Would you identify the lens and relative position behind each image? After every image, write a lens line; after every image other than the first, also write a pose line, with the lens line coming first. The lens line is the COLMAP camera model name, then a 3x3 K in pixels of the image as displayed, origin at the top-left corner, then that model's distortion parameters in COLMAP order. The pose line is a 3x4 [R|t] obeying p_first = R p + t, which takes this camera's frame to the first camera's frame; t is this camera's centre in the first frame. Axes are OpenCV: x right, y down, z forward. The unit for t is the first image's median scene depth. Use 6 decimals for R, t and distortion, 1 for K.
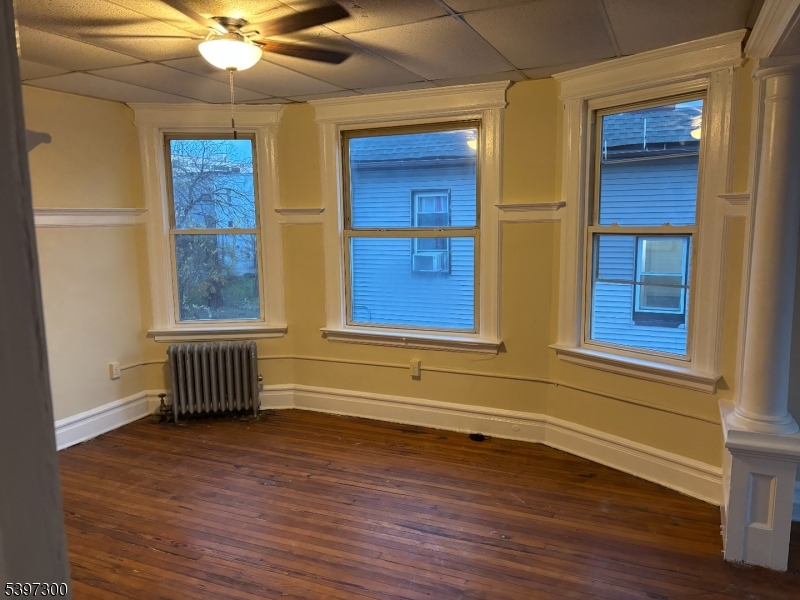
lens RADIAL K [[602.6, 0, 398.4], [0, 602.6, 301.0], [0, 0, 1]] dist [0.022009, -0.008886]
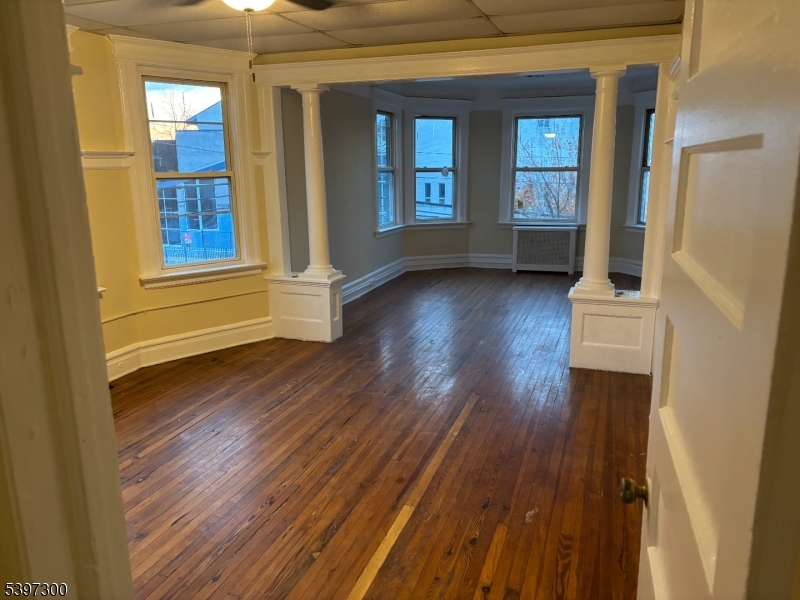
lens RADIAL K [[602.6, 0, 400.7], [0, 602.6, 300.2], [0, 0, 1]] dist [0.022009, -0.008886]
pose [[-0.082830, -0.204857, 0.975281, -0.922757], [0.142081, 0.966219, 0.215021, -0.064391], [-0.986383, 0.156379, -0.050926, 0.580709]]
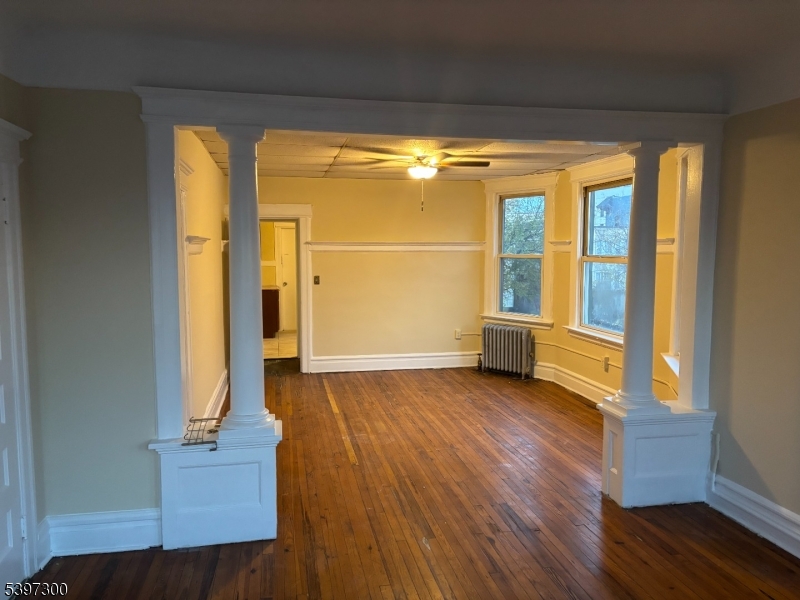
lens RADIAL K [[602.6, 0, 398.9], [0, 602.6, 301.1], [0, 0, 1]] dist [0.022009, -0.008886]
pose [[0.575086, 0.084964, -0.813669, 0.940141], [-0.121210, 0.992464, 0.017965, 0.010733], [0.809064, 0.088293, 0.581051, -0.165496]]
